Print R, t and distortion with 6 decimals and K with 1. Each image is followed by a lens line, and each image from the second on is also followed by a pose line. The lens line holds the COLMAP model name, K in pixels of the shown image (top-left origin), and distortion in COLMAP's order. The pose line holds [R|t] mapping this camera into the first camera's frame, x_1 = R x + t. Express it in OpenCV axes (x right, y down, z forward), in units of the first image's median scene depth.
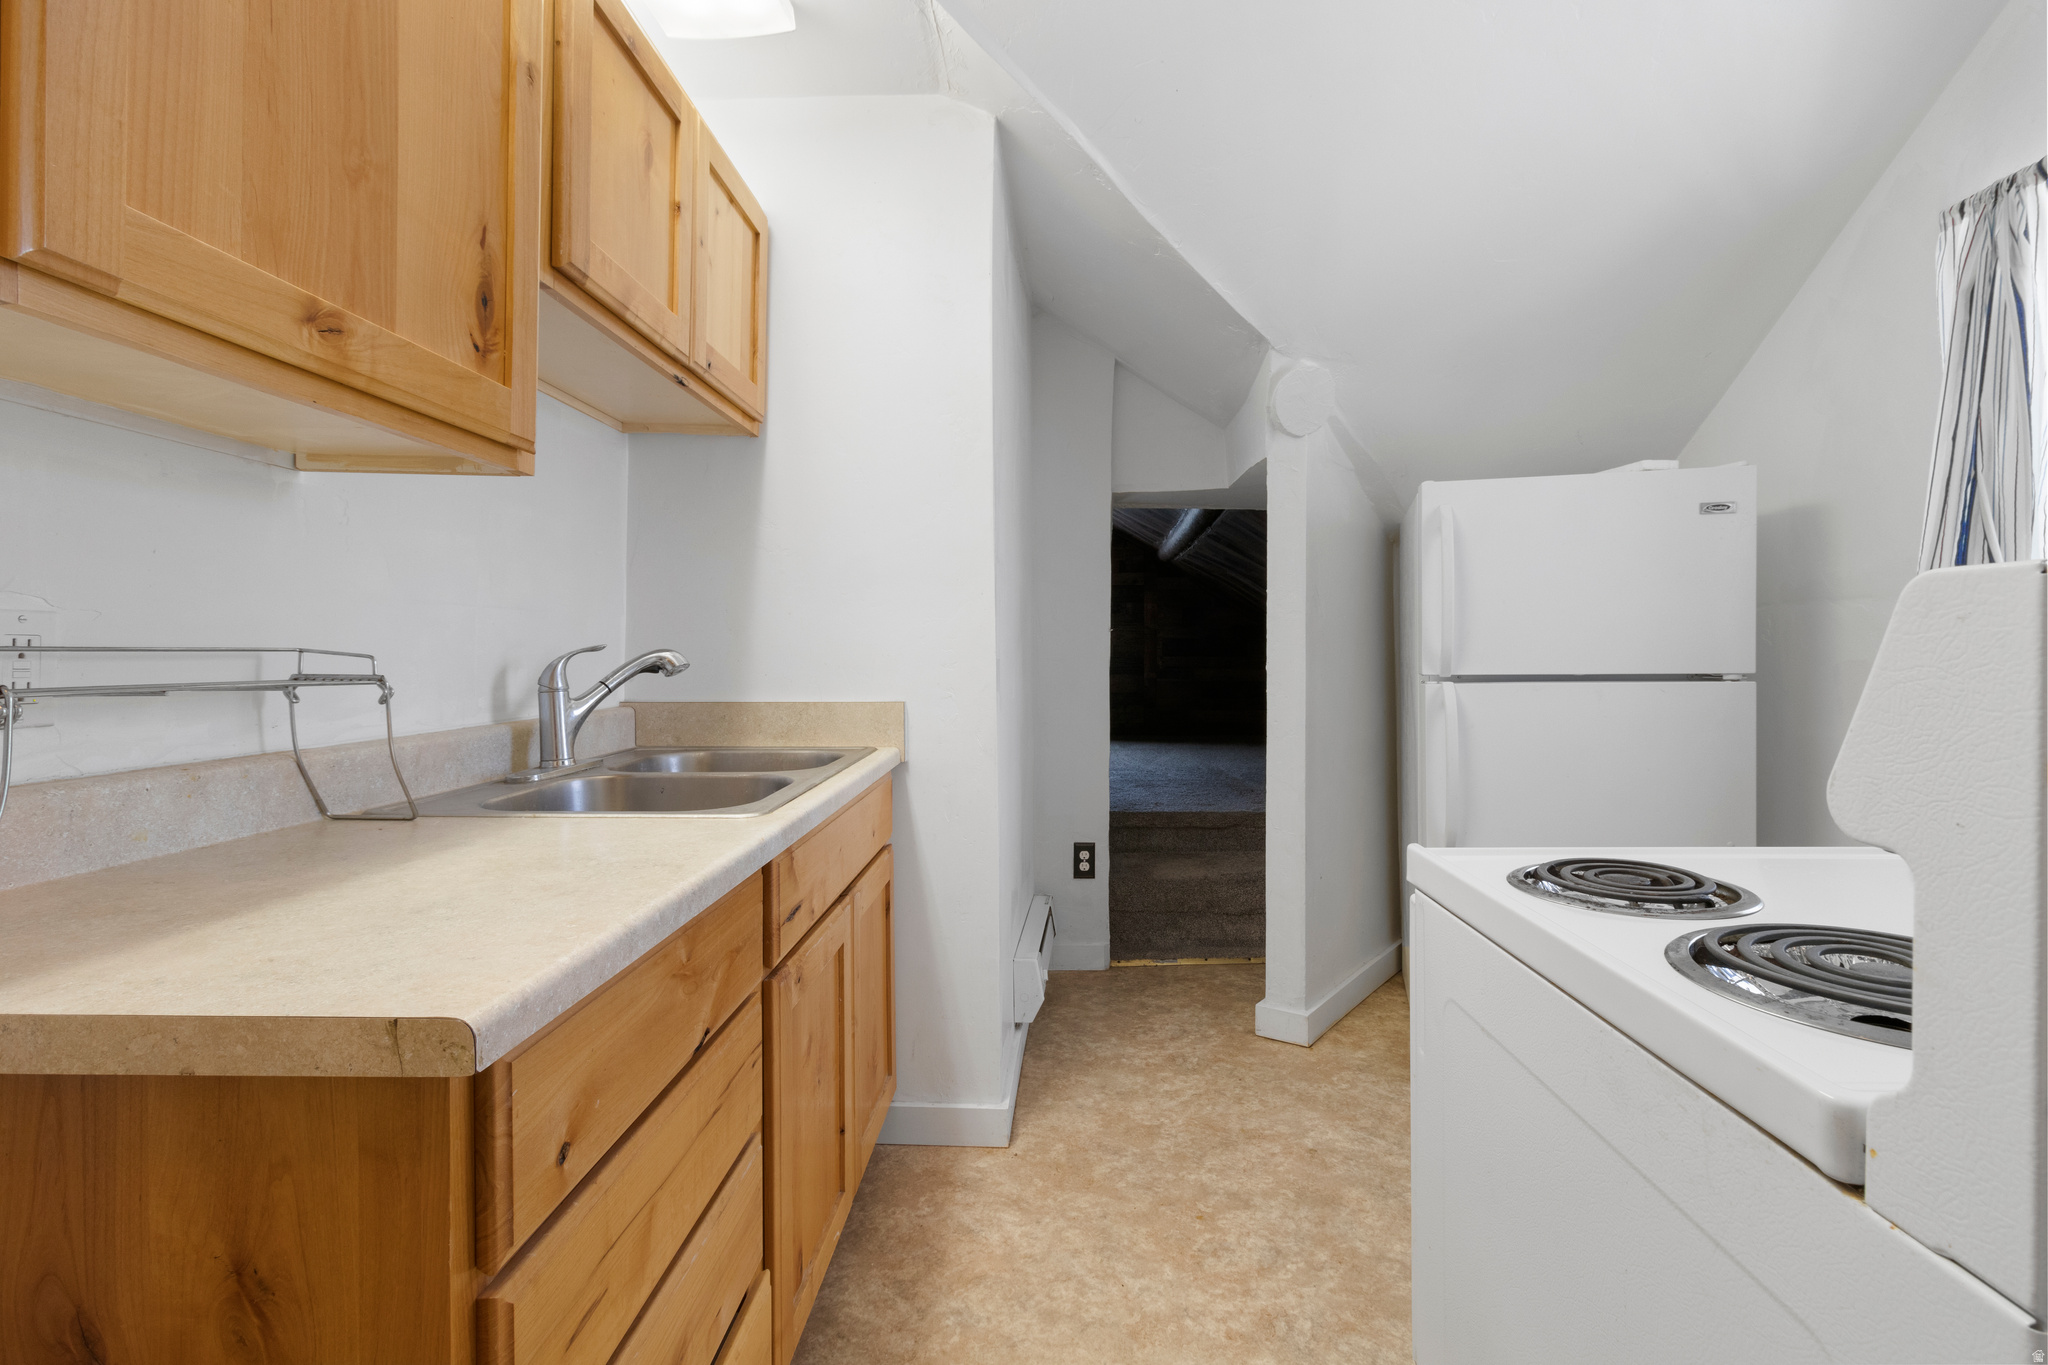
lens RADIAL K [[930.0, 0, 1032.6], [0, 930.0, 665.1], [0, 0, 1]] dist [0.004498, 0.000208]
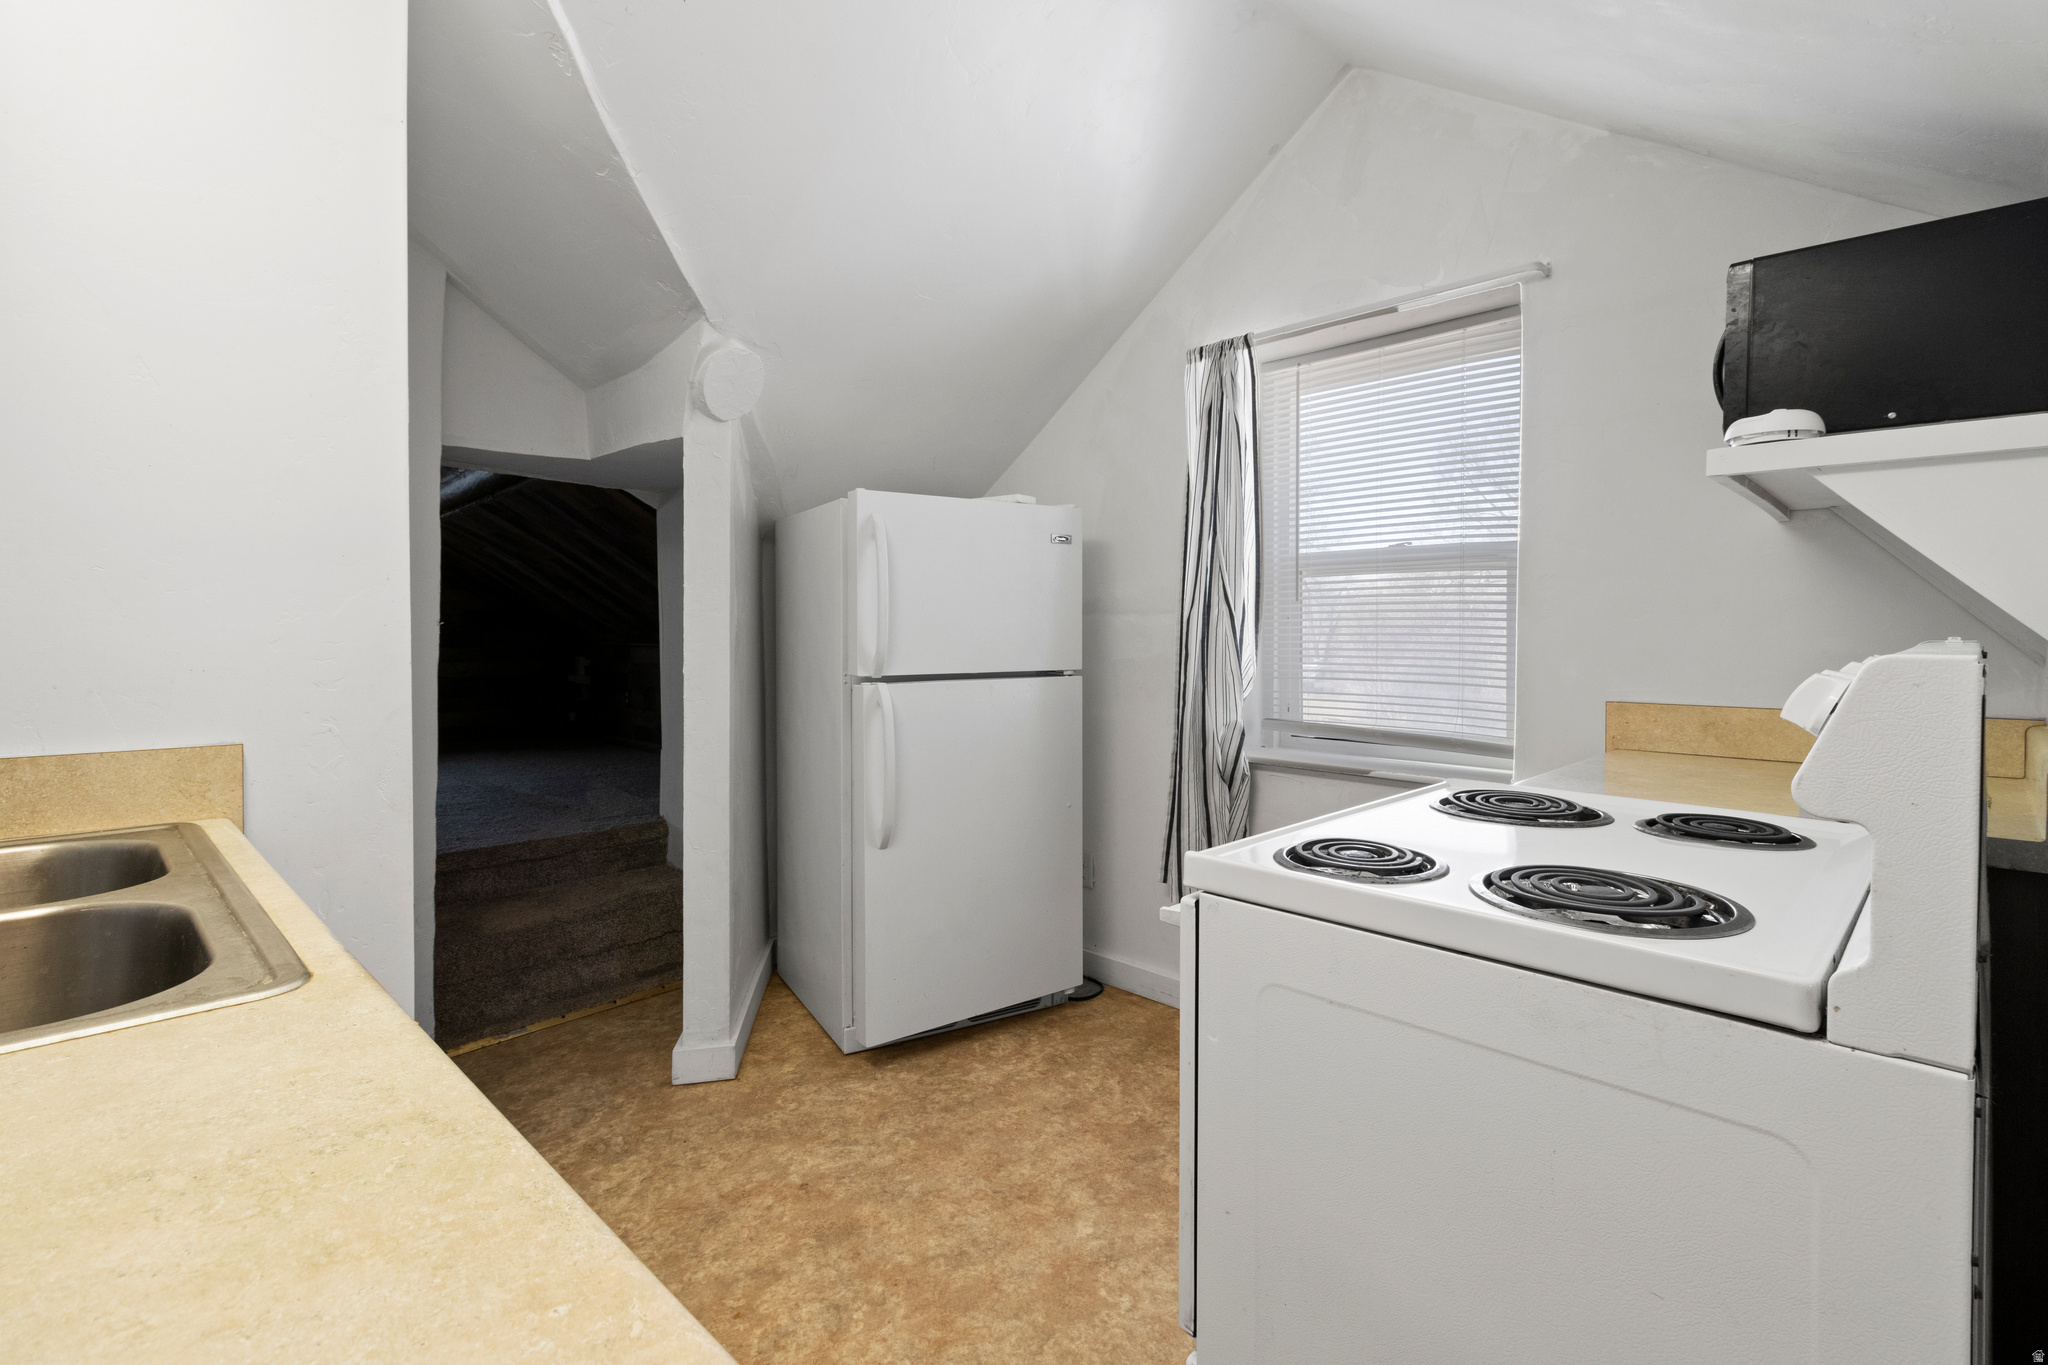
lens RADIAL K [[945.3, 0, 1025.5], [0, 945.3, 641.5], [0, 0, 1]] dist [0.002369, 0.000113]
pose [[0.679247, 0.002133, 0.733906, -0.234438], [0.004599, 0.999964, -0.007163, -0.020889], [-0.733895, 0.008241, 0.679213, 0.166294]]
